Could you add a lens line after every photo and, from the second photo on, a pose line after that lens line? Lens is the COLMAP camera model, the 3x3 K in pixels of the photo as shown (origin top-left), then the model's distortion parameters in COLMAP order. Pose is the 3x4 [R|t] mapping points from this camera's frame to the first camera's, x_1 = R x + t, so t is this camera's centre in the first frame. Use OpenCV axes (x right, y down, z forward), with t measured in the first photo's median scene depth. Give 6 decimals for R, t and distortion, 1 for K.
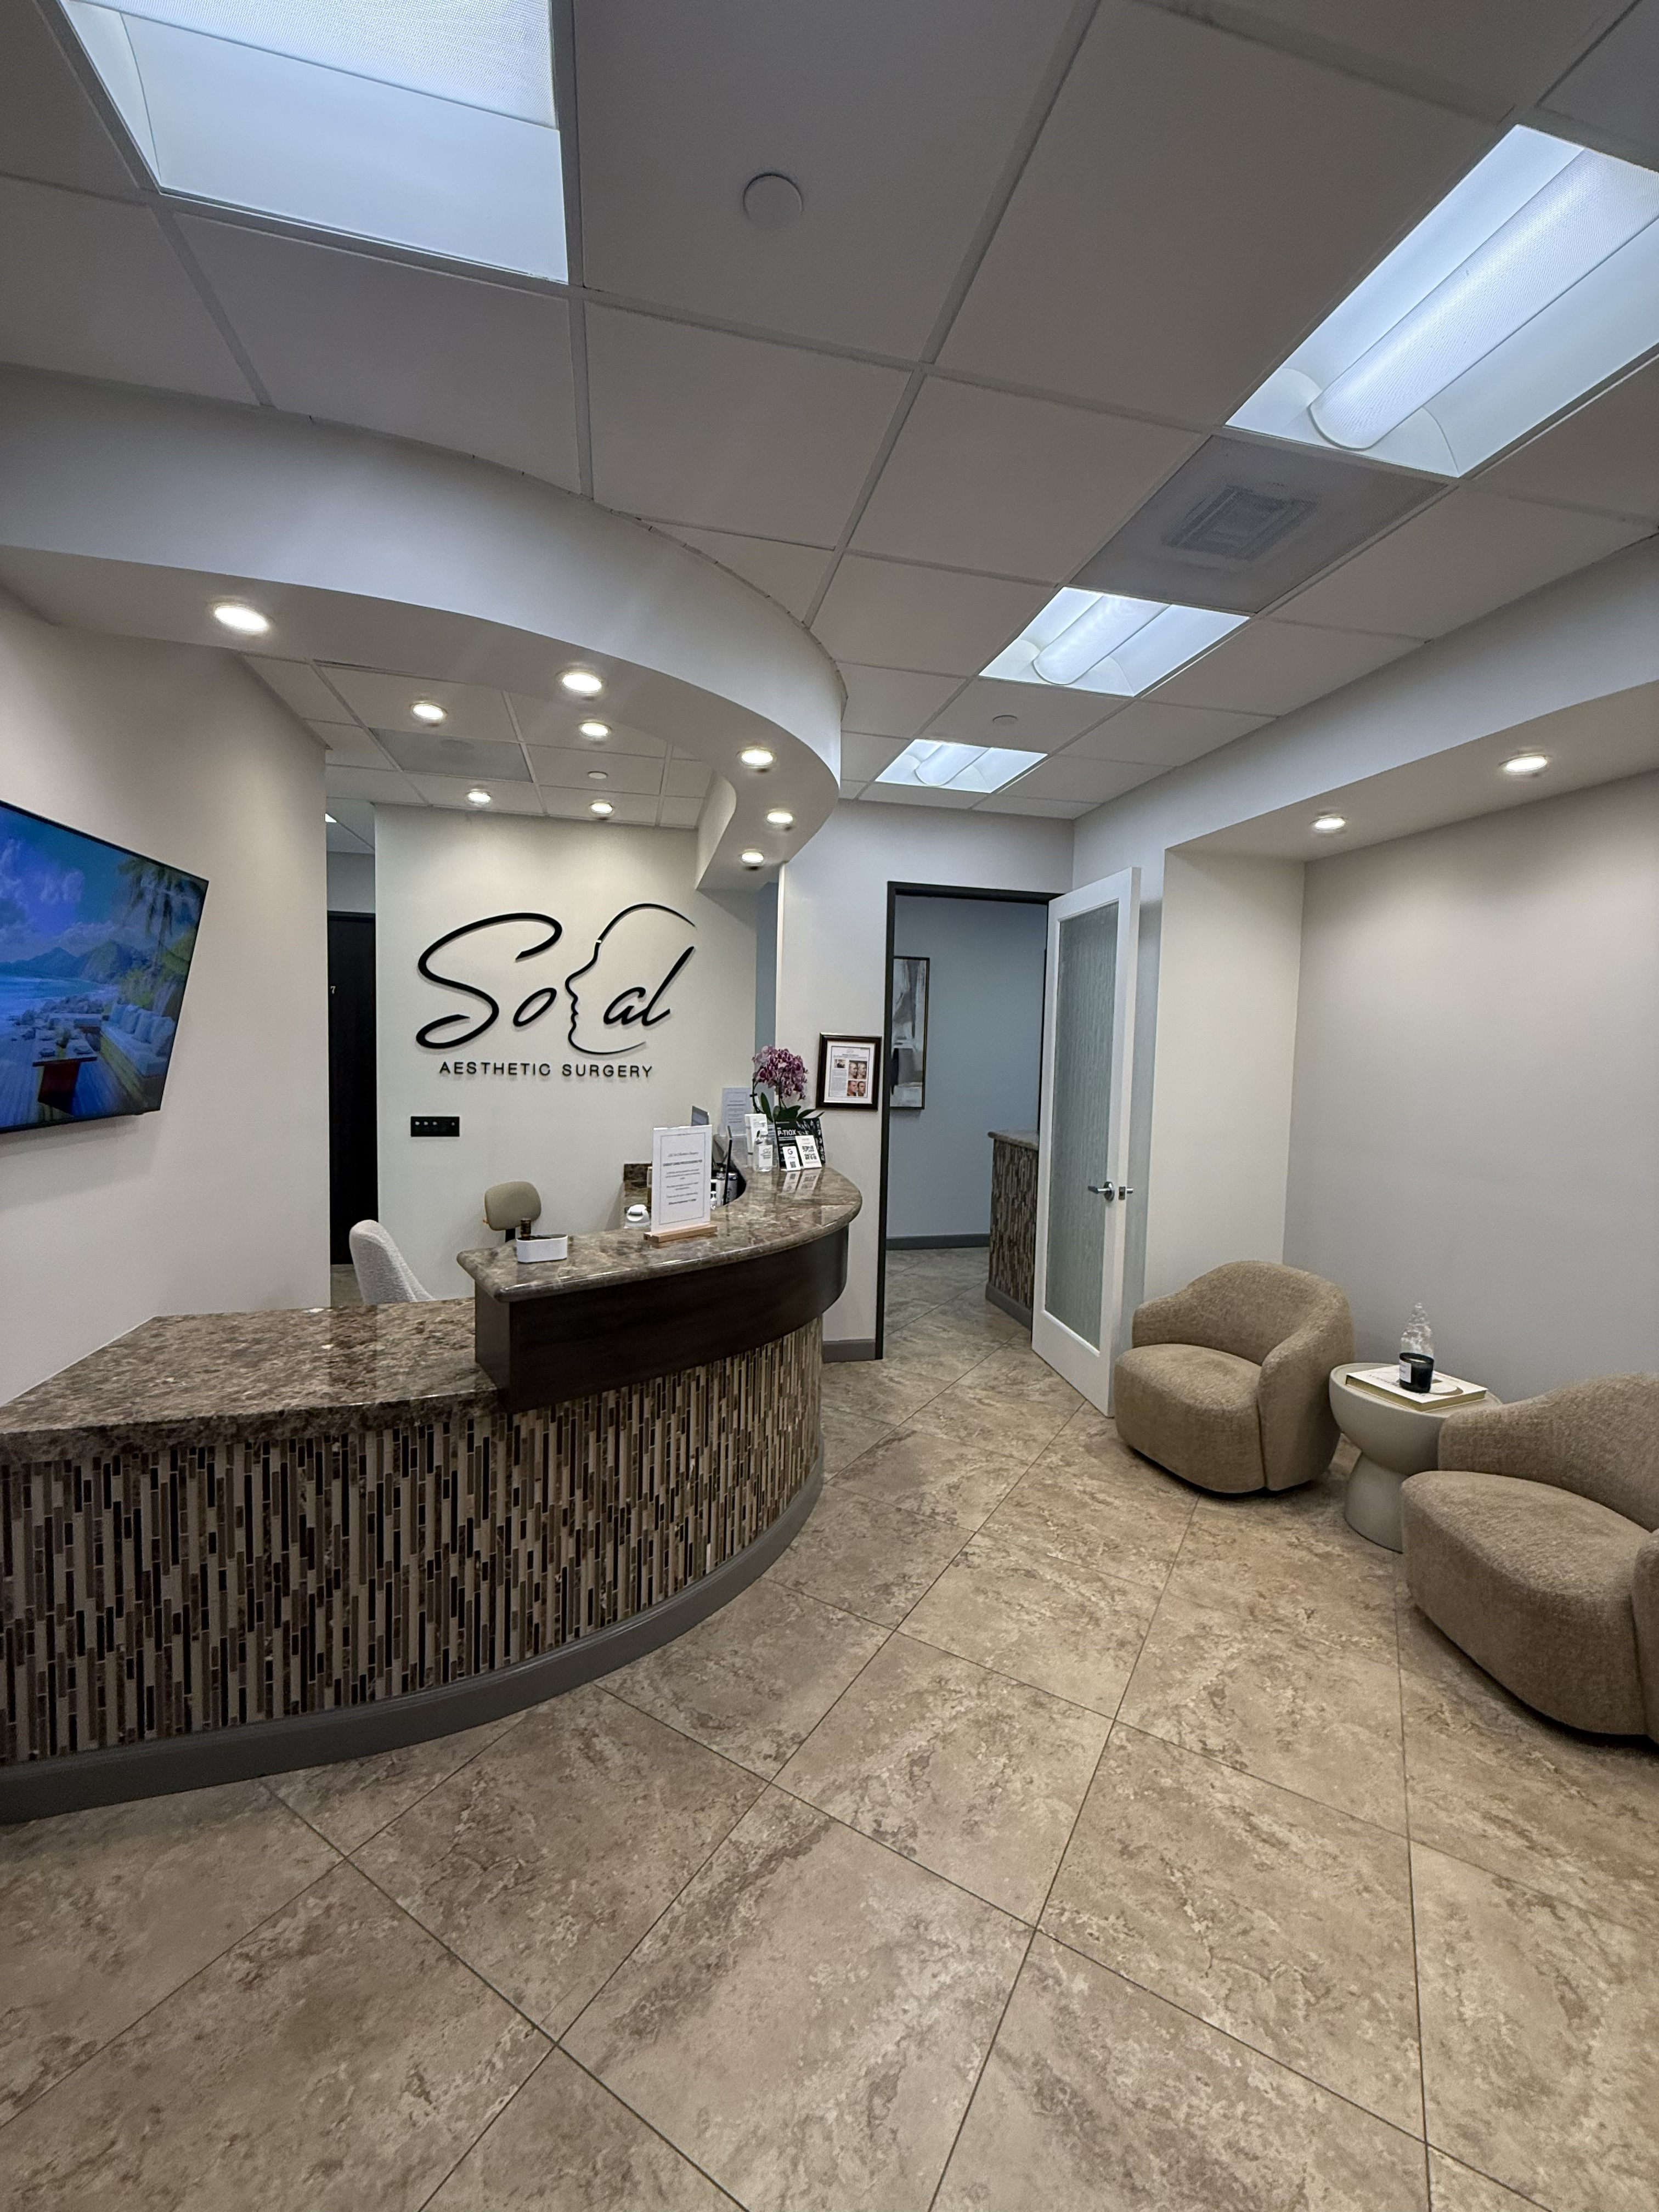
lens RADIAL K [[874.6, 0, 829.4], [0, 874.6, 1094.3], [0, 0, 1]] dist [-0.002968, 0.000486]
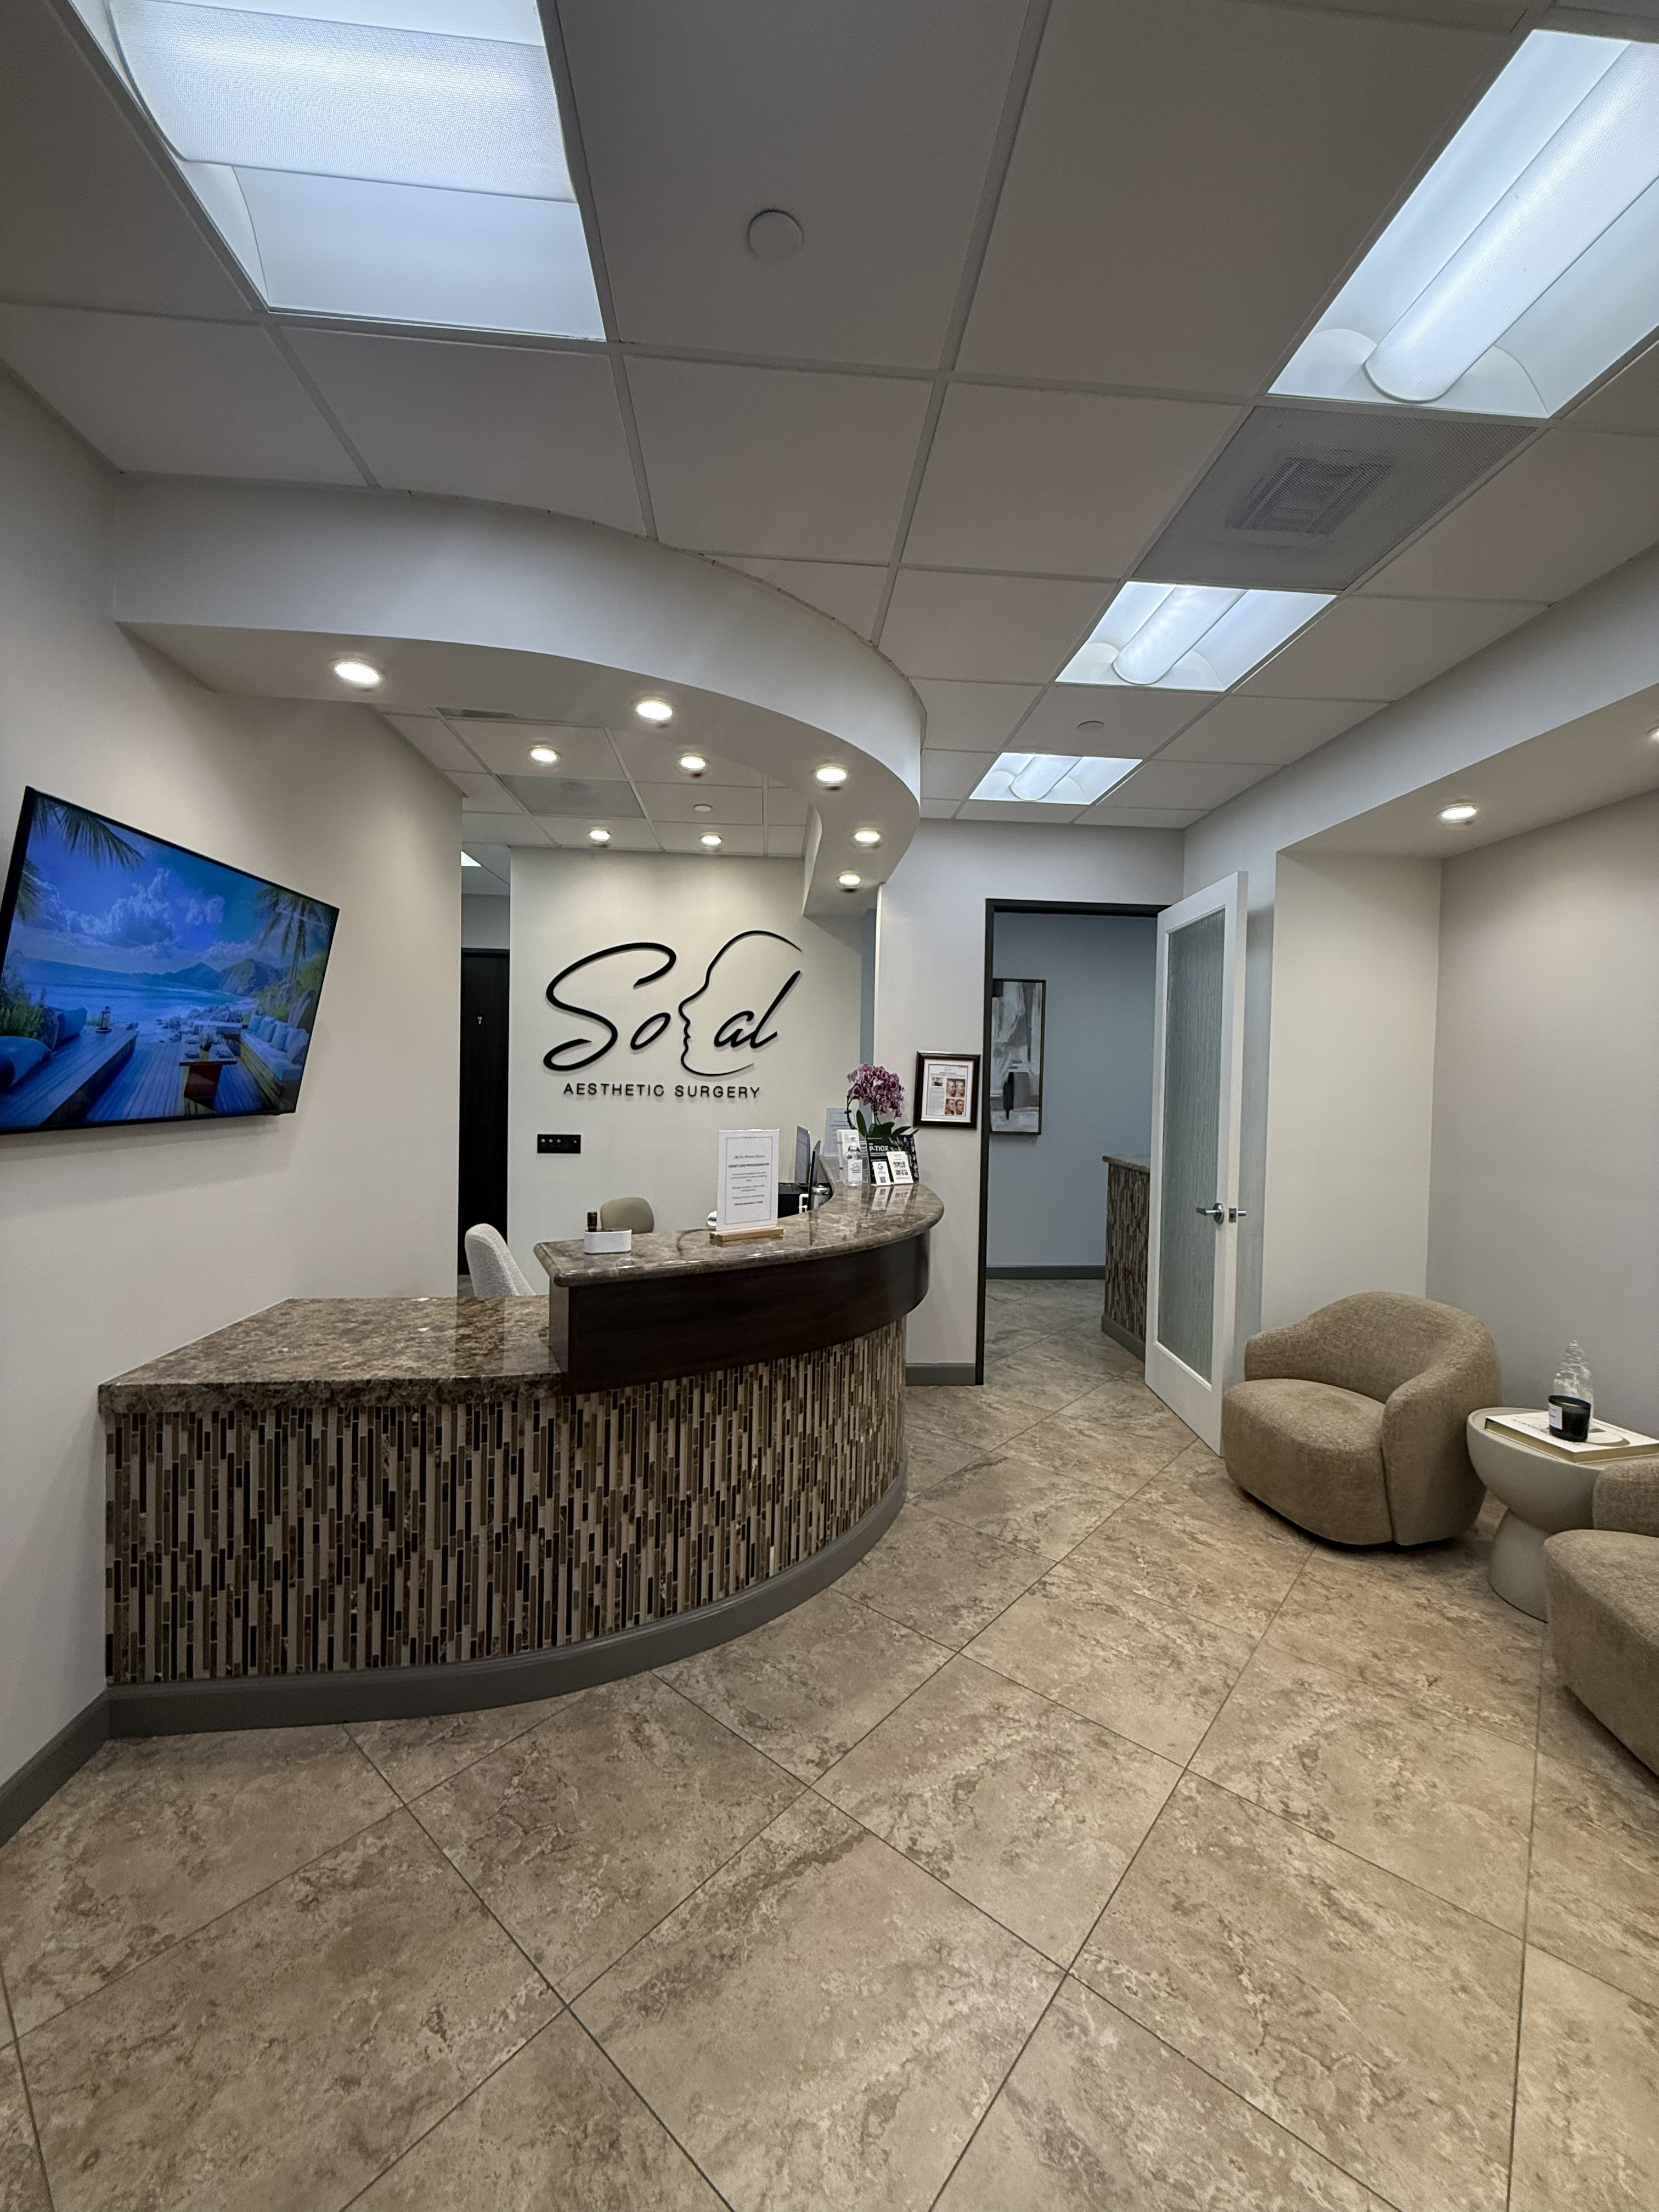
lens RADIAL K [[874.6, 0, 836.0], [0, 874.6, 1097.4], [0, 0, 1]] dist [-0.002968, 0.000486]
pose [[0.987284, -0.001836, -0.158956, 0.103622], [-0.004484, 0.999214, -0.039391, 0.041602], [0.158903, 0.039603, 0.986500, 0.000537]]
